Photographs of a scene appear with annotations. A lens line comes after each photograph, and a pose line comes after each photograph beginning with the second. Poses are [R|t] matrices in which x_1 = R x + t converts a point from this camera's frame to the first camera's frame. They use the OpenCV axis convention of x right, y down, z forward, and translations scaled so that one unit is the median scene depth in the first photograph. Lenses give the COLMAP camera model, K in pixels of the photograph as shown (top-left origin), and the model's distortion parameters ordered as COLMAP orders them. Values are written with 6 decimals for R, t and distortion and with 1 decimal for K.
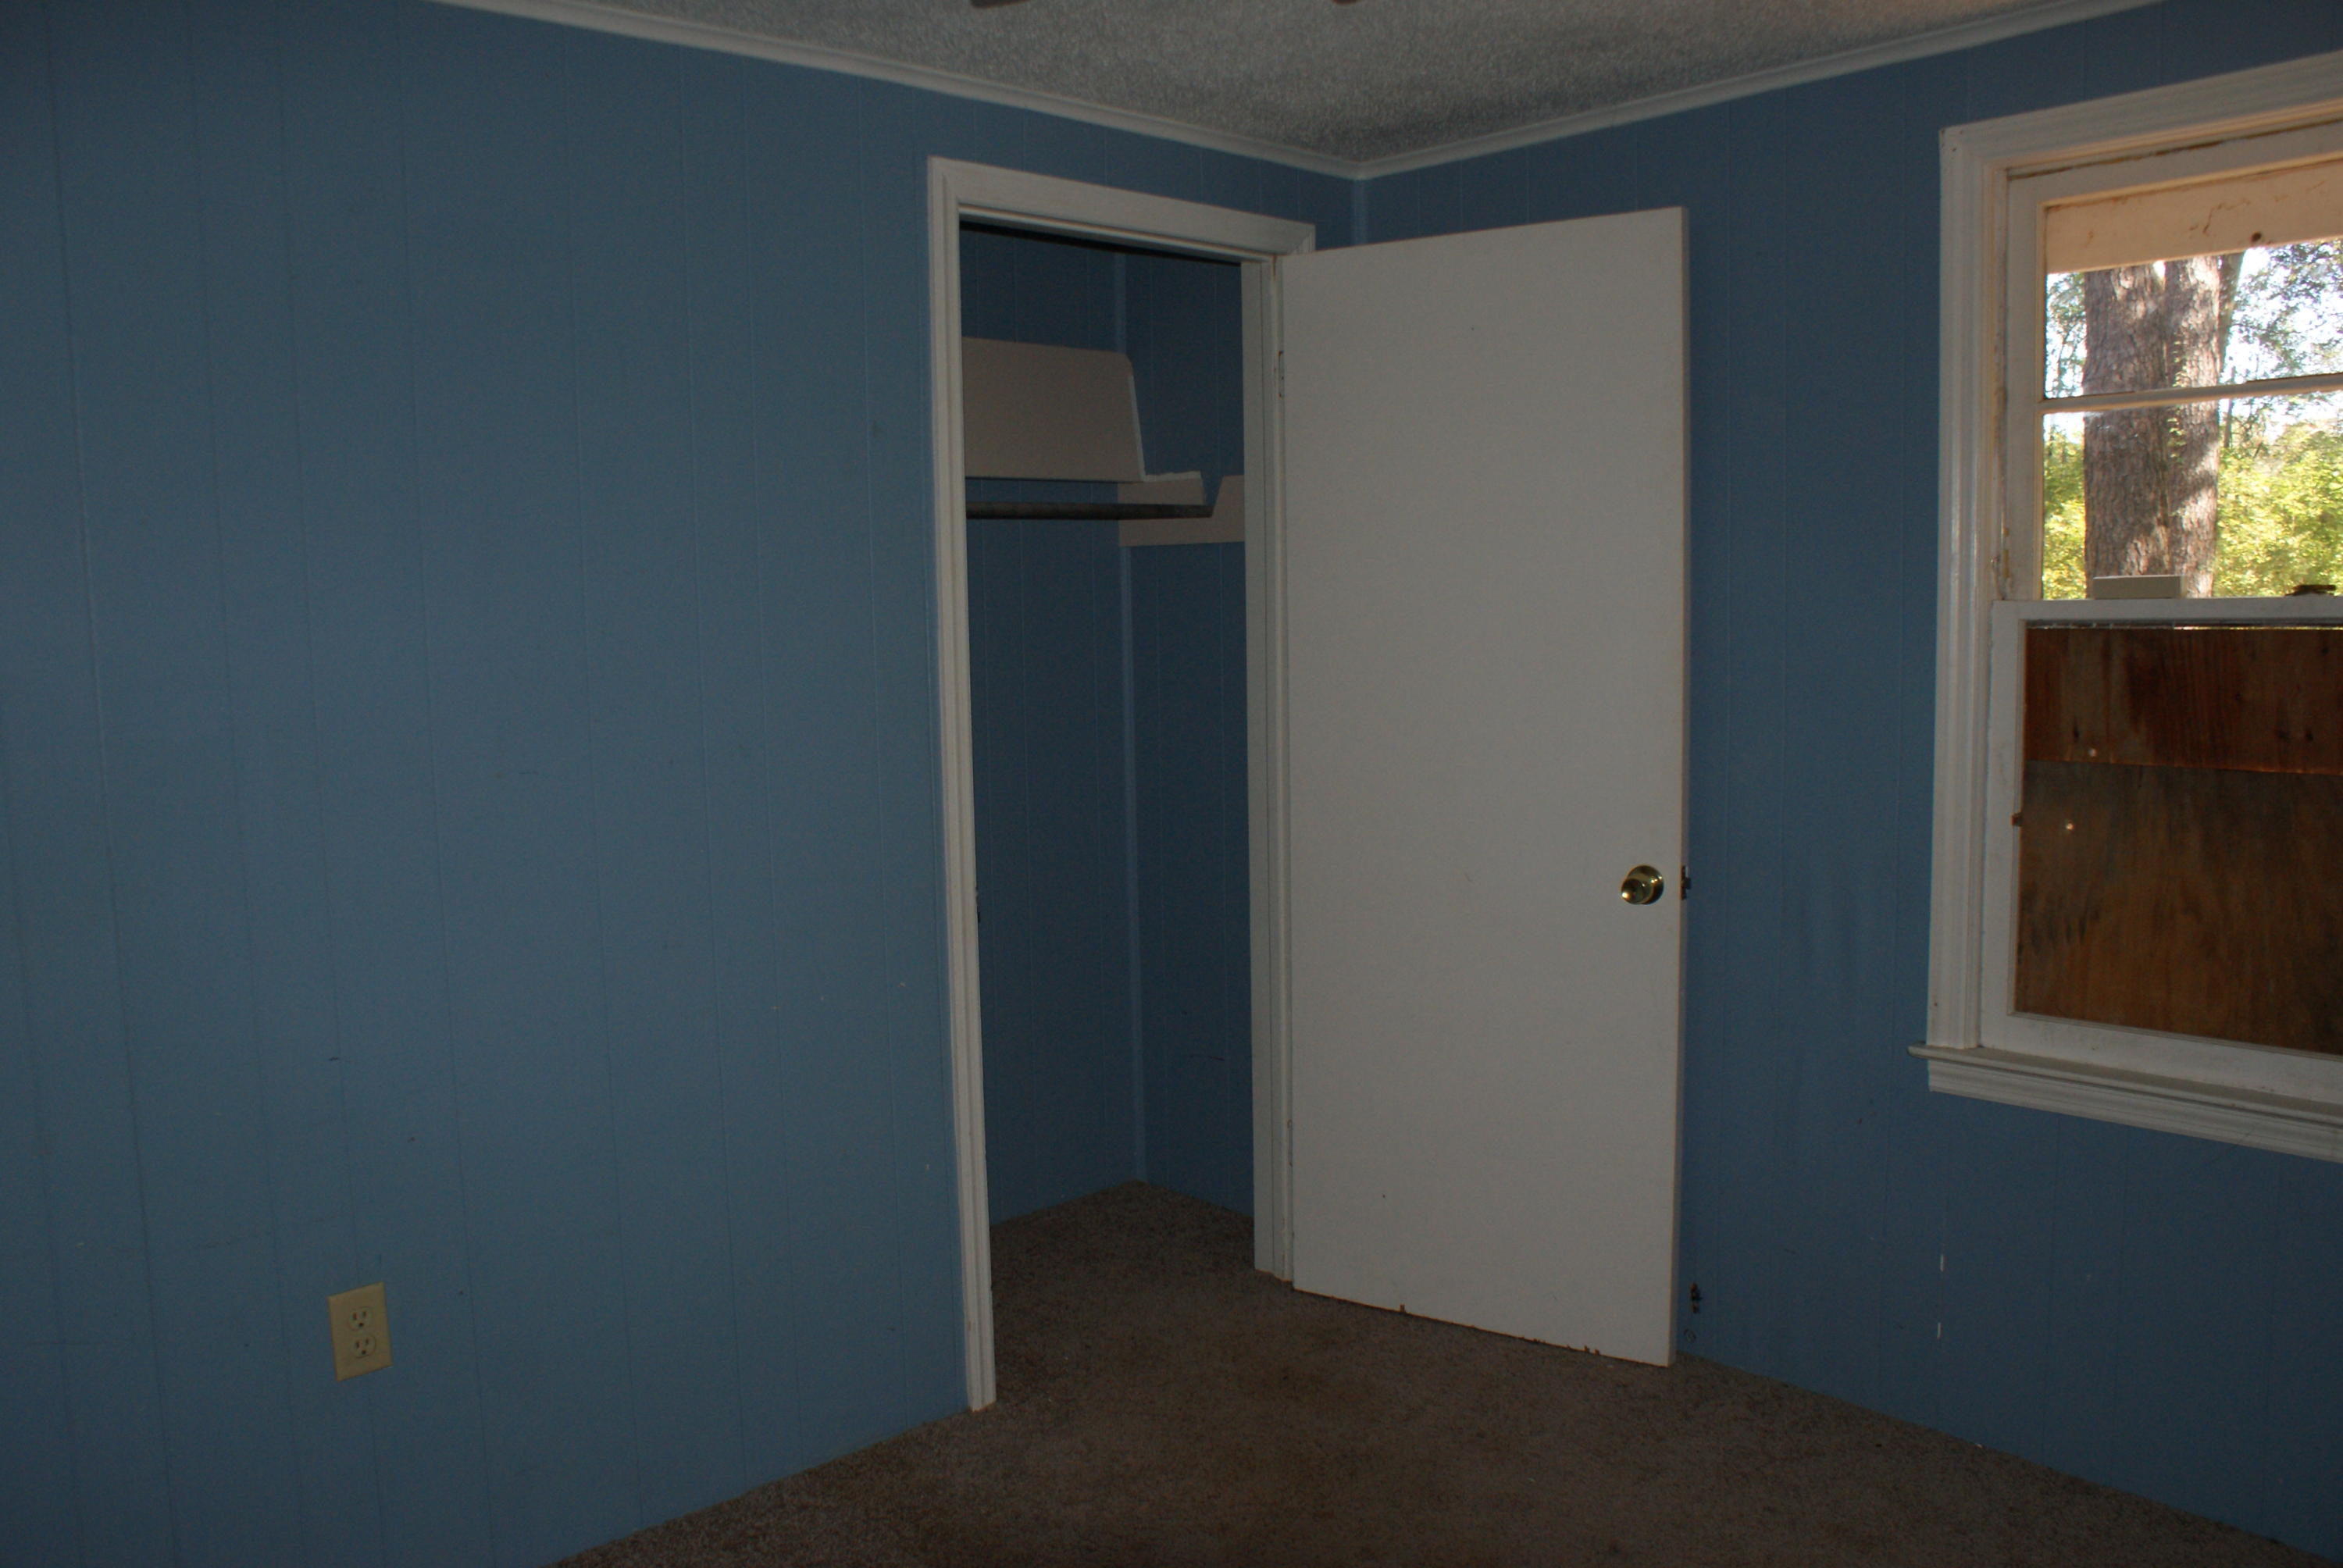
lens RADIAL K [[1821.7, 0, 1141.7], [0, 1821.7, 786.8], [0, 0, 1]] dist [-0.143251, 0.112568]
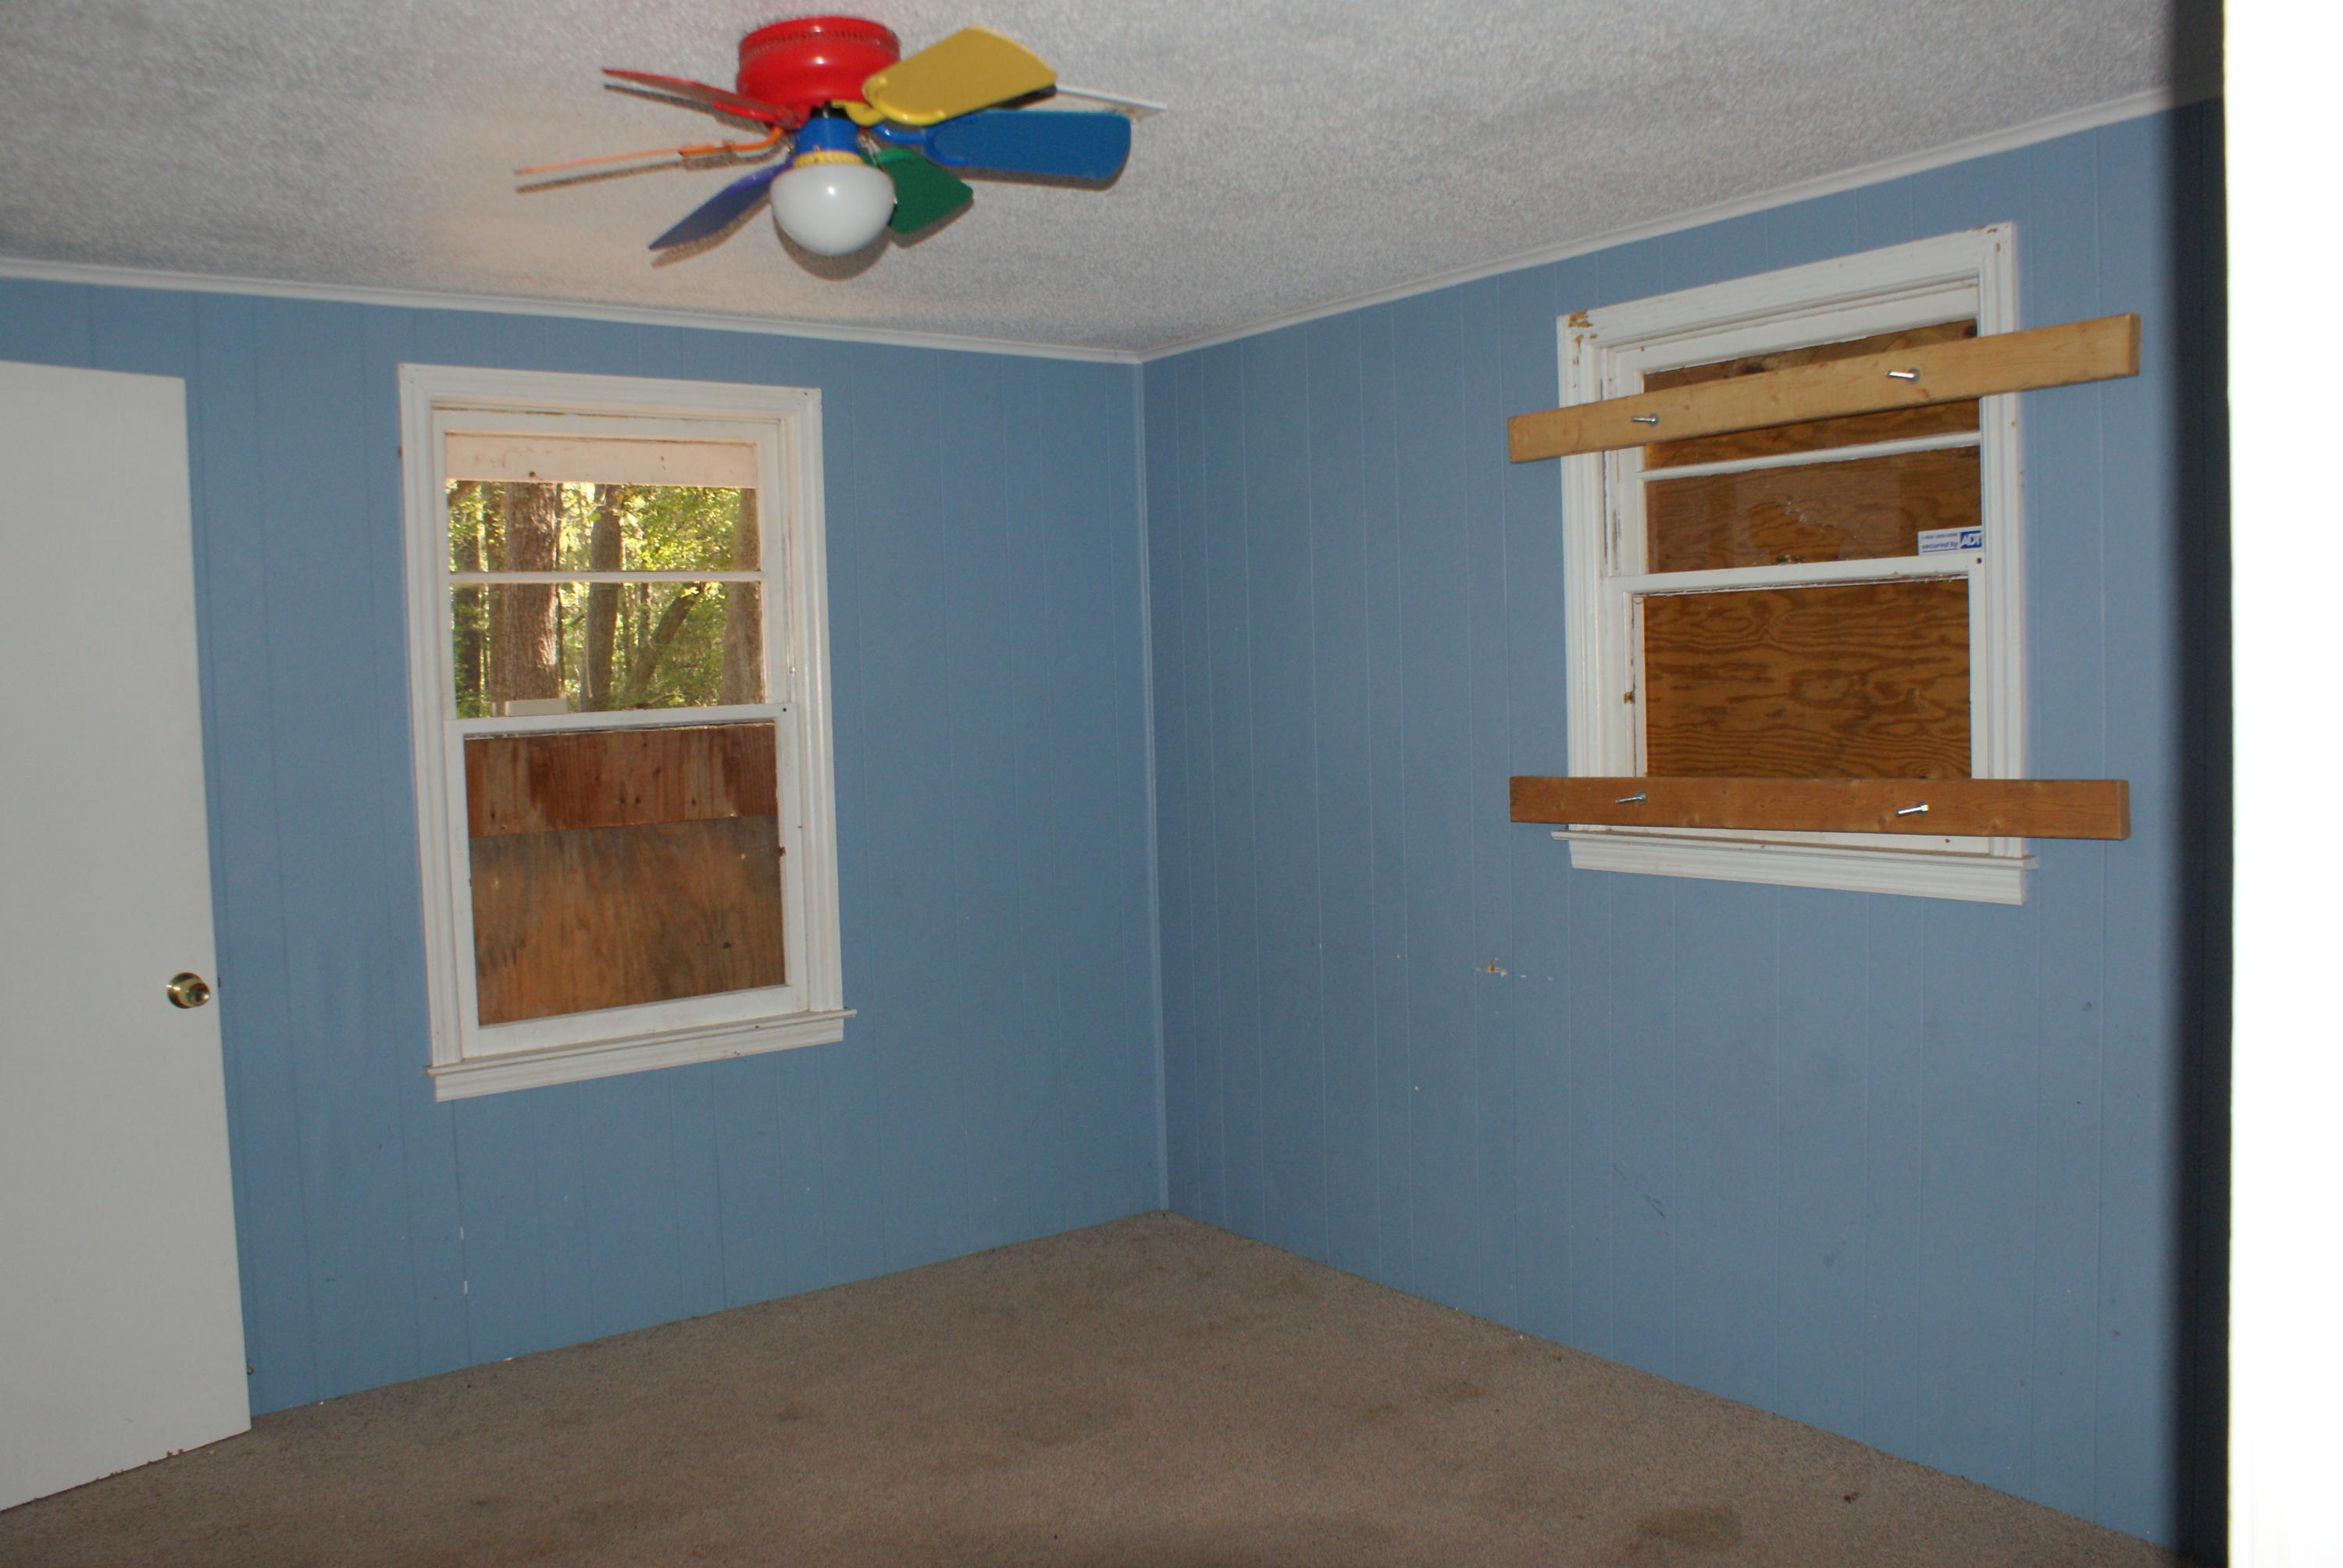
lens RADIAL K [[1821.7, 0, 1141.7], [0, 1821.7, 786.8], [0, 0, 1]] dist [-0.143251, 0.112568]
pose [[0.115691, -0.035641, 0.992646, -0.804909], [0.137423, 0.990320, 0.019541, -0.009645], [-0.983733, 0.134152, 0.119469, 0.334496]]
